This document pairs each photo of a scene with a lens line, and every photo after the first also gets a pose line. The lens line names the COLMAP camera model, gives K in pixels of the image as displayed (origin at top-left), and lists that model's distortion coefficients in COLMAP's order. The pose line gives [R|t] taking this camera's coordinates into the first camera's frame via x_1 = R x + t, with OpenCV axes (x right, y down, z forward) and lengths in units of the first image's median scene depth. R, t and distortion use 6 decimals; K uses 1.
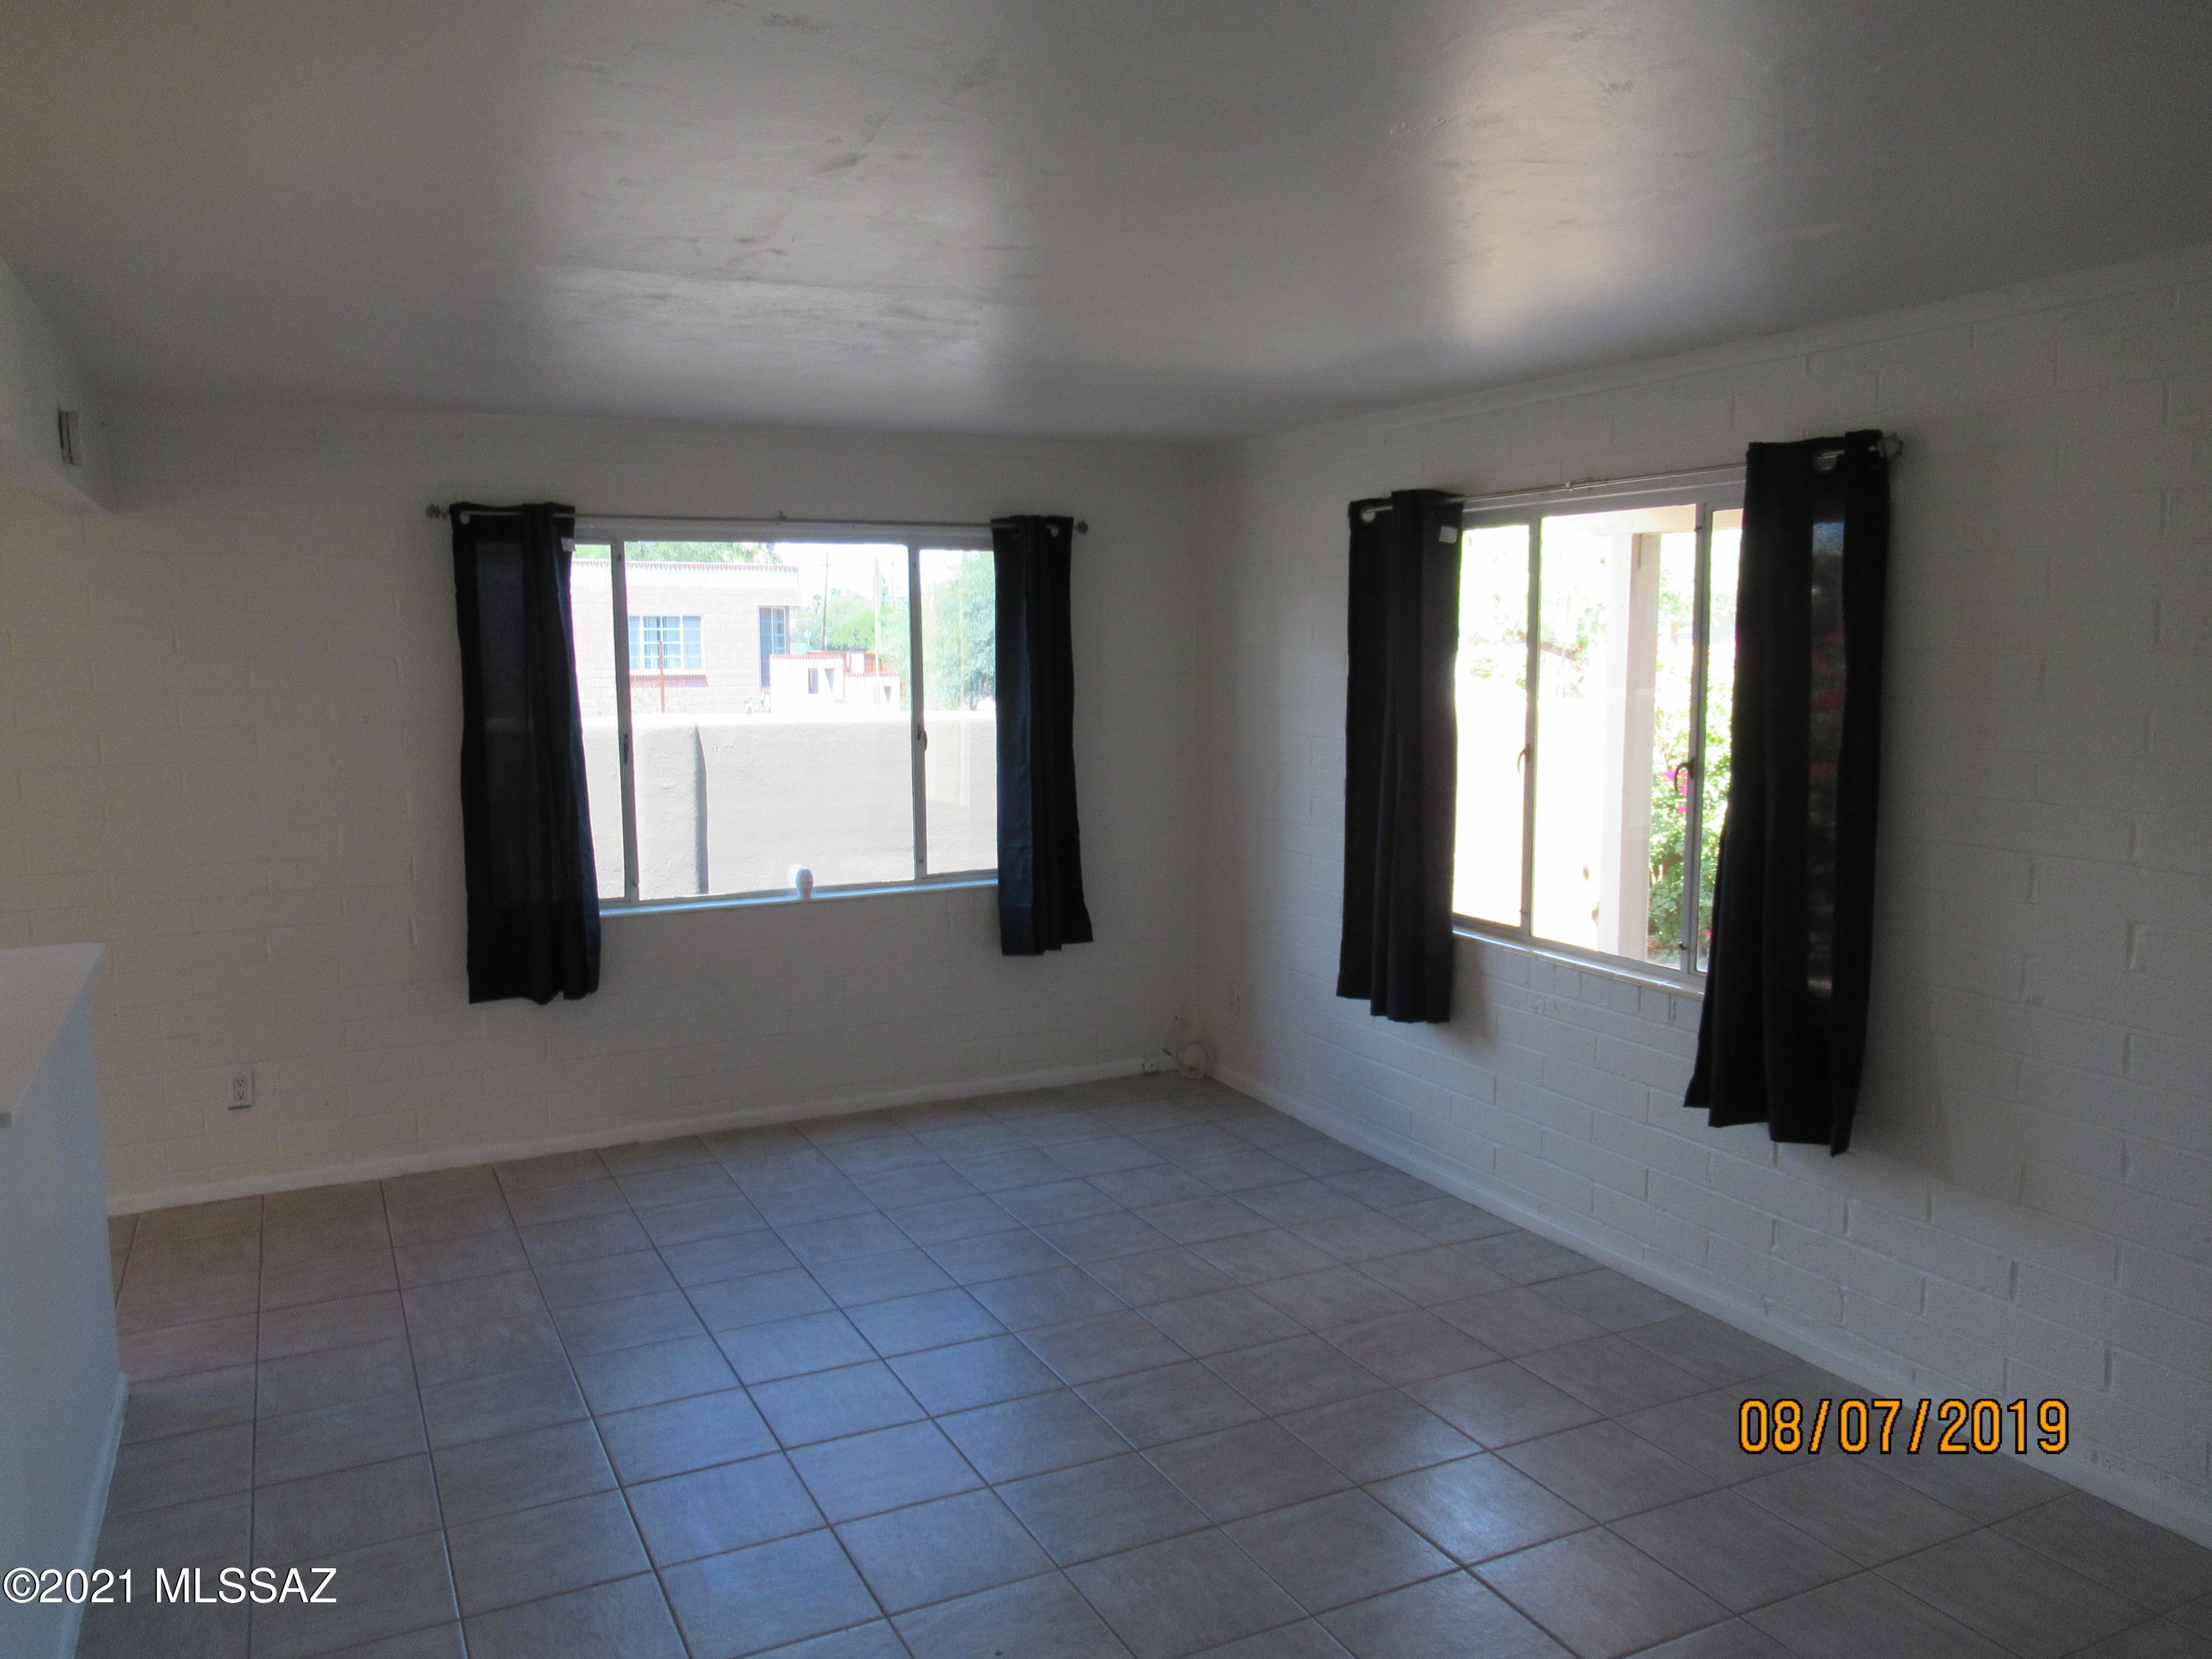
lens RADIAL K [[1659.0, 0, 1111.7], [0, 1659.0, 830.6], [0, 0, 1]] dist [-0.005297, -0.006323]
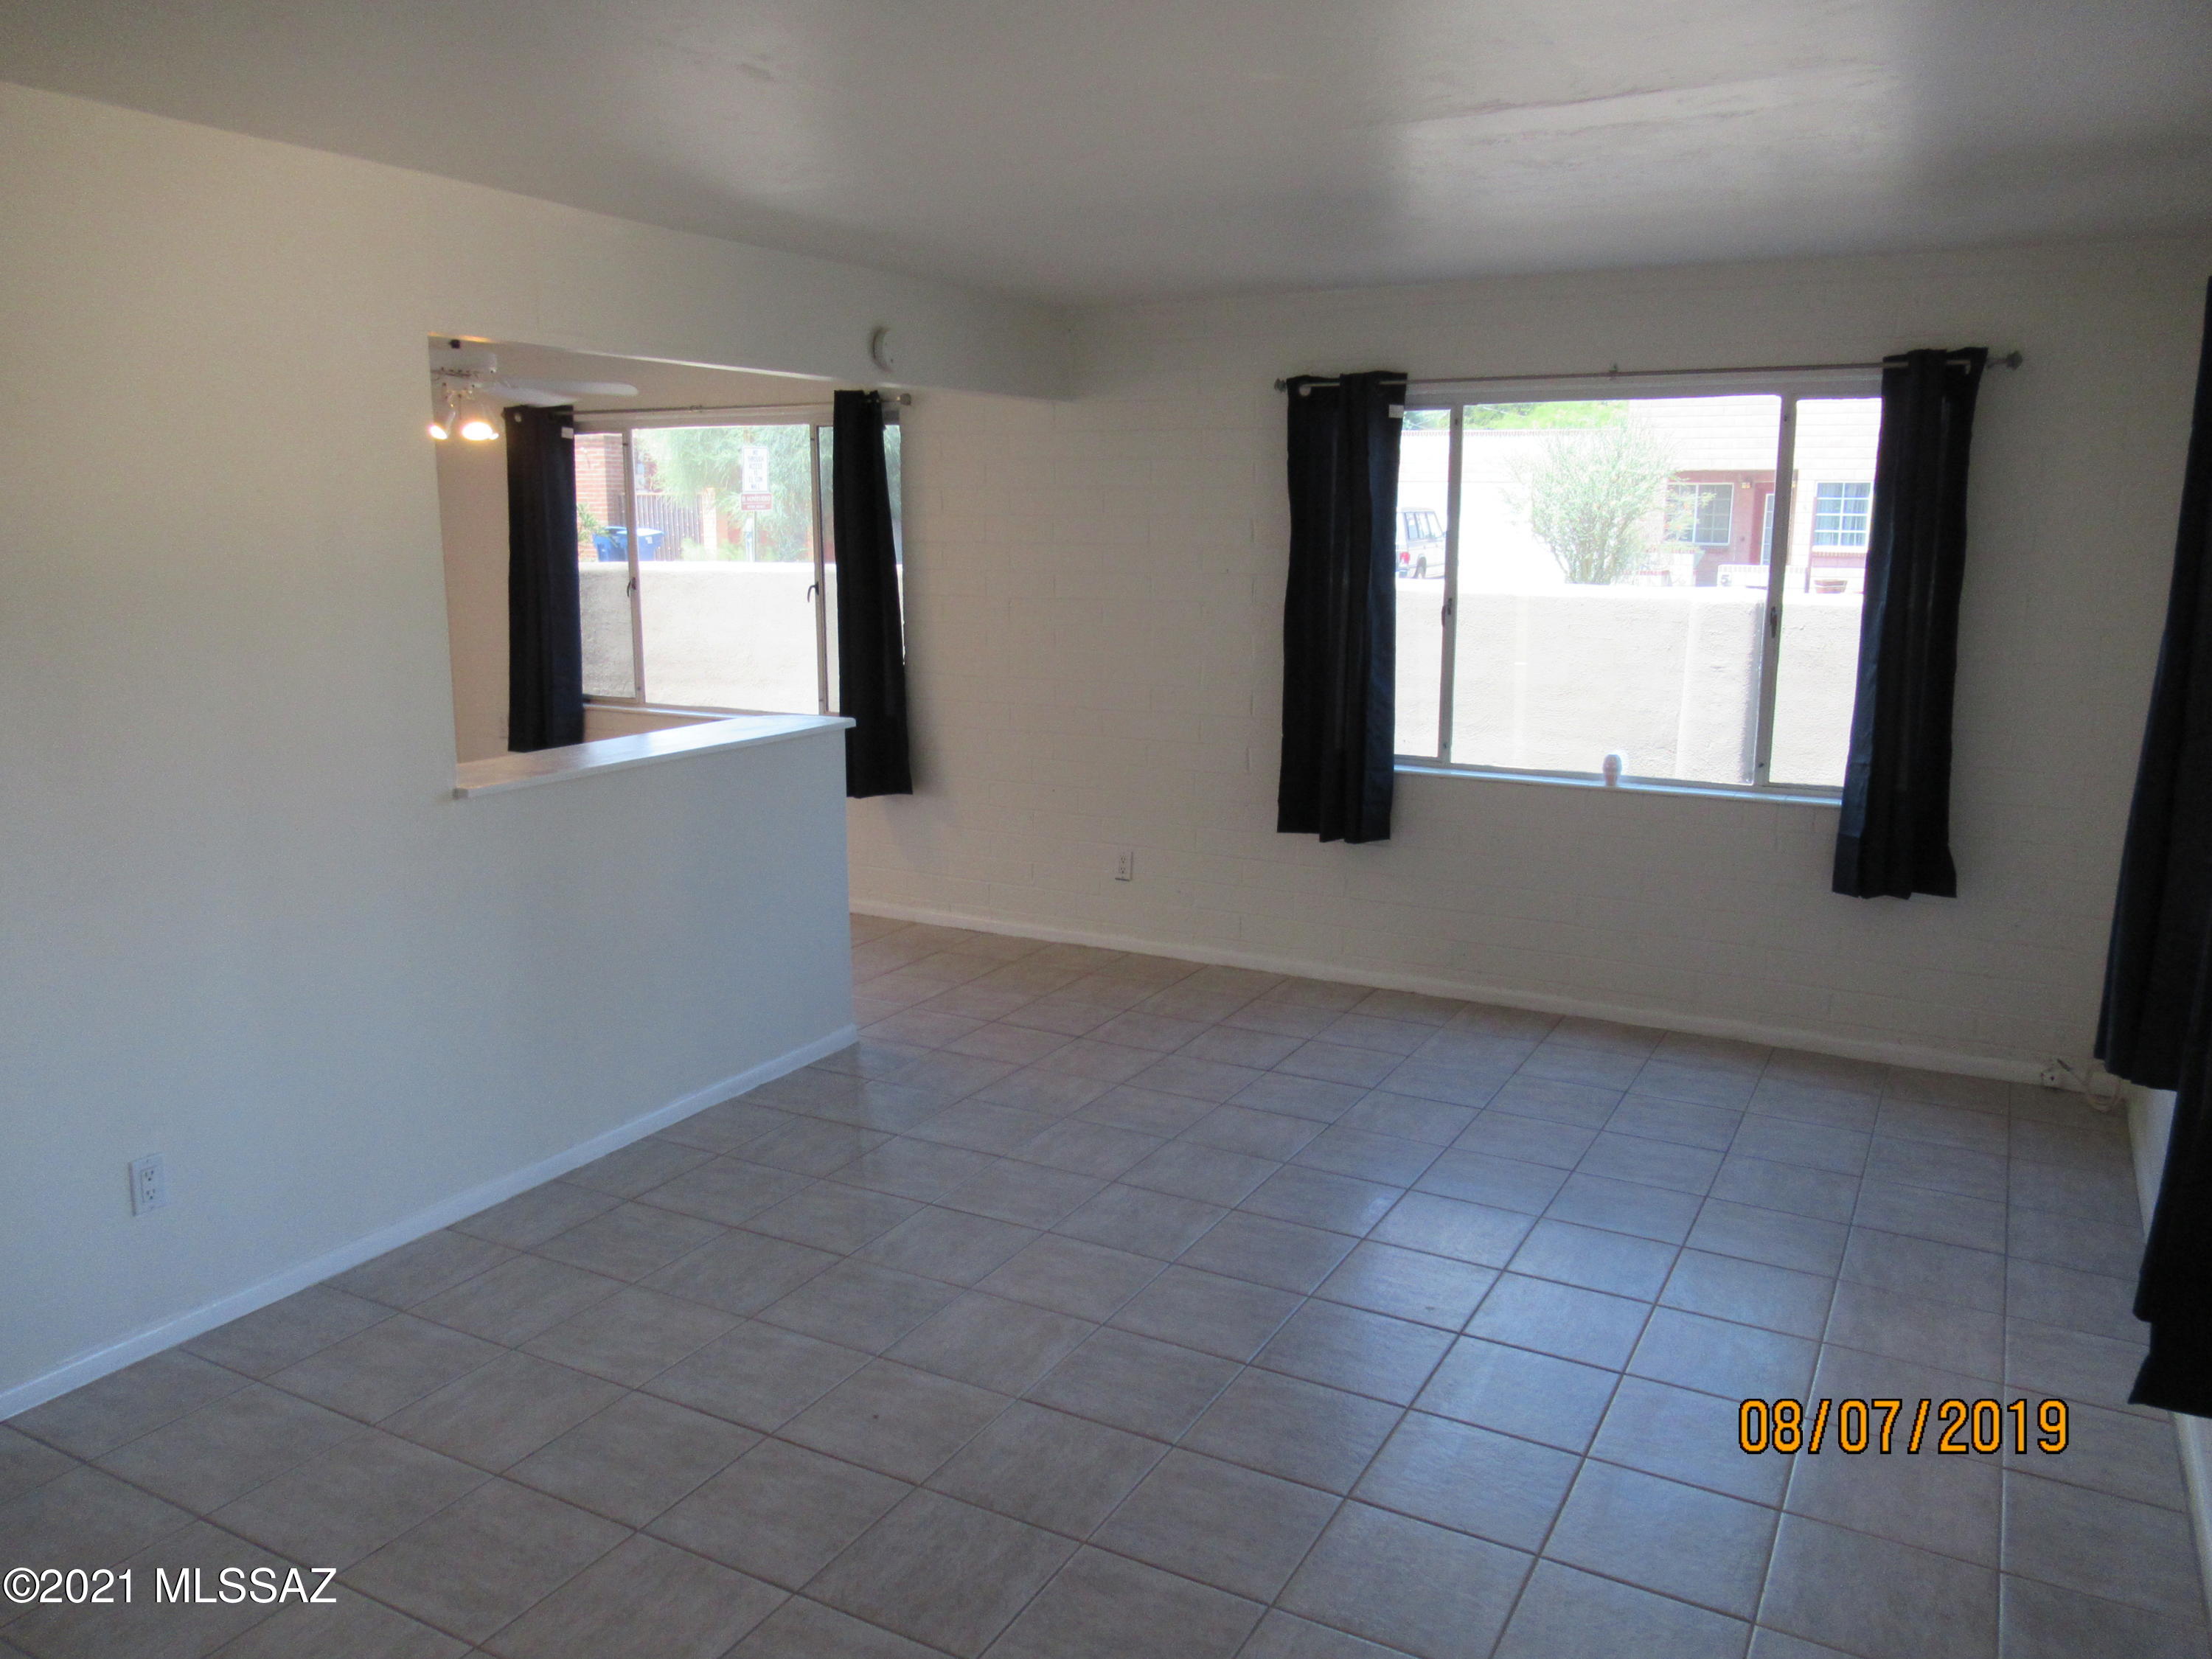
lens RADIAL K [[1670.1, 0, 1106.0], [0, 1670.1, 829.5], [0, 0, 1]] dist [0.002638, 0.001554]
pose [[0.569769, 0.164344, -0.805205, 0.436571], [-0.102943, 0.986356, 0.128474, -0.028156], [0.815332, 0.009690, 0.578913, 0.236495]]
